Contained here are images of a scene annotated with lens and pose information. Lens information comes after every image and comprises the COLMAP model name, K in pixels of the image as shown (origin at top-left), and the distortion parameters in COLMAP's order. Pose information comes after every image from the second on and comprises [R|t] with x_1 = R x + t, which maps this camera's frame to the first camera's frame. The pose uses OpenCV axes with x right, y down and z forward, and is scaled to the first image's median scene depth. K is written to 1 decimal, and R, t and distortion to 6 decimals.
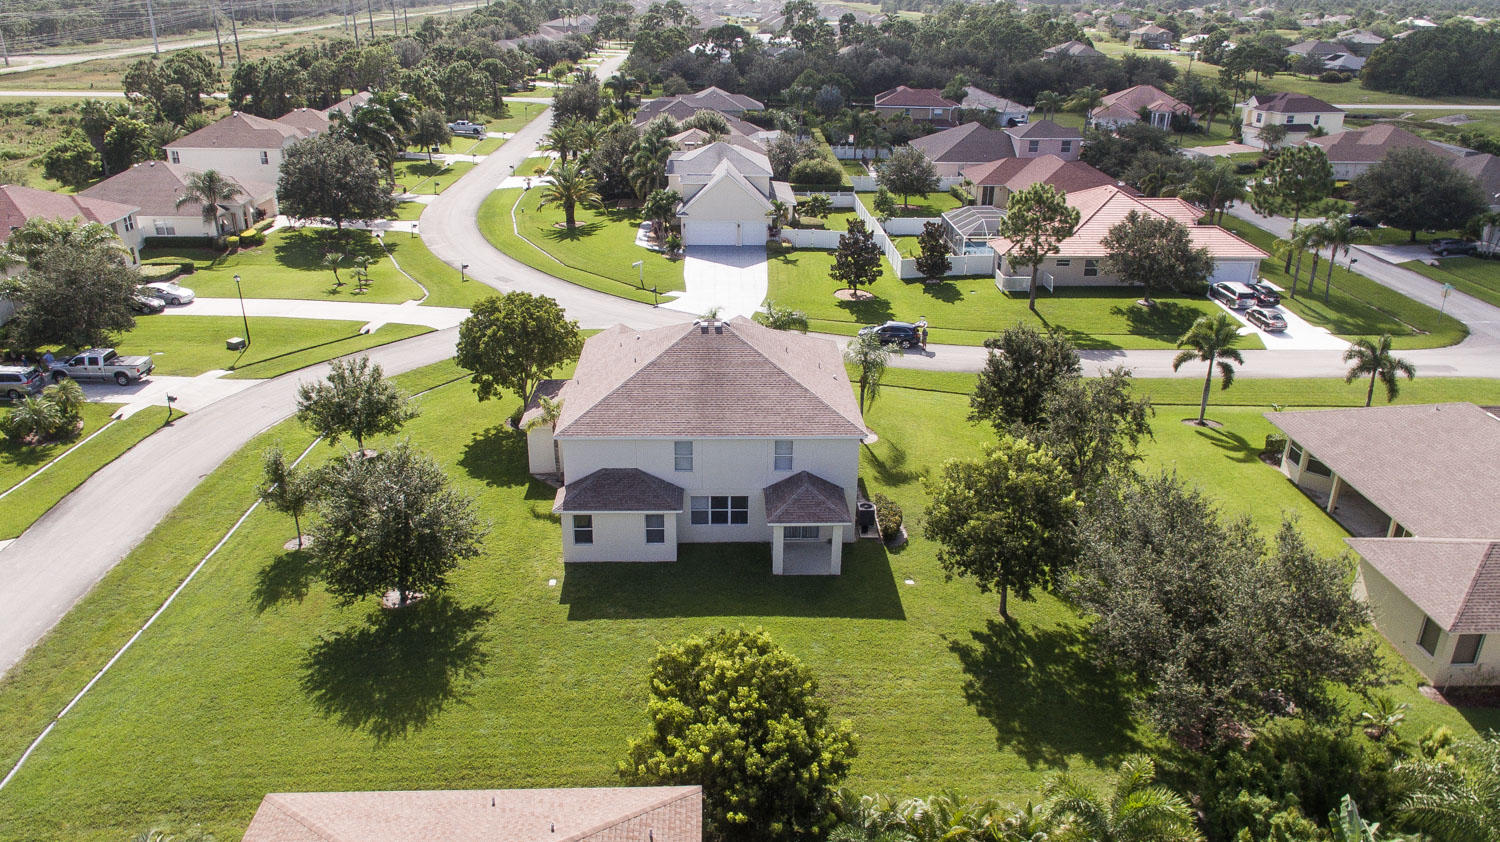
lens RADIAL K [[887.5, 0, 752.7], [0, 887.5, 421.8], [0, 0, 1]] dist [0.000966, -0.005030]
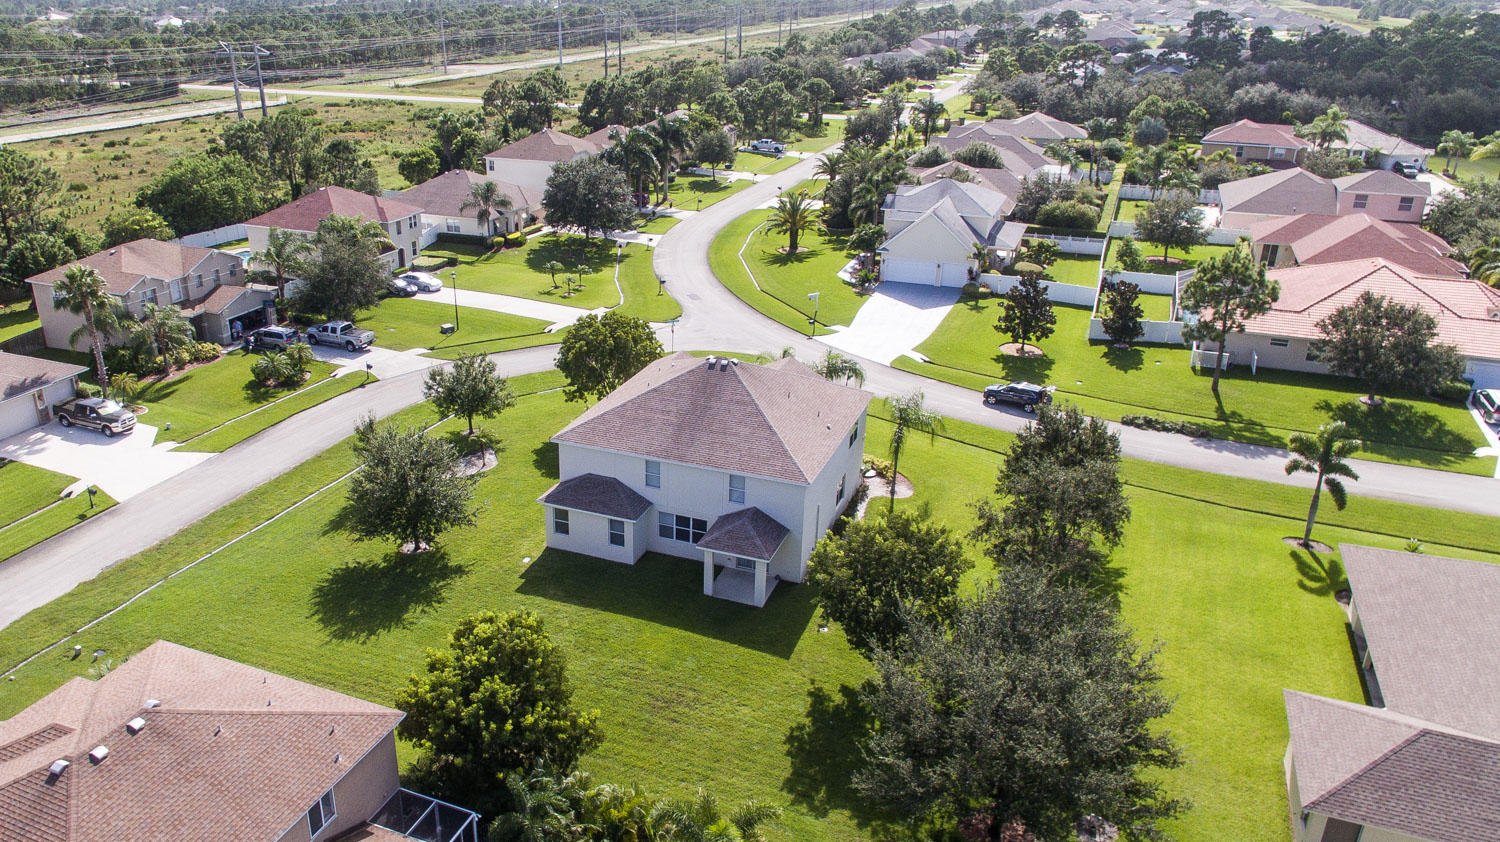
lens RADIAL K [[921.6, 0, 752.8], [0, 921.6, 443.6], [0, 0, 1]] dist [-0.002891, -0.003889]
pose [[0.924704, 0.155614, -0.347428, 0.211665], [-0.156743, 0.987322, 0.025041, -0.023687], [0.346920, 0.031302, 0.937372, -0.026028]]
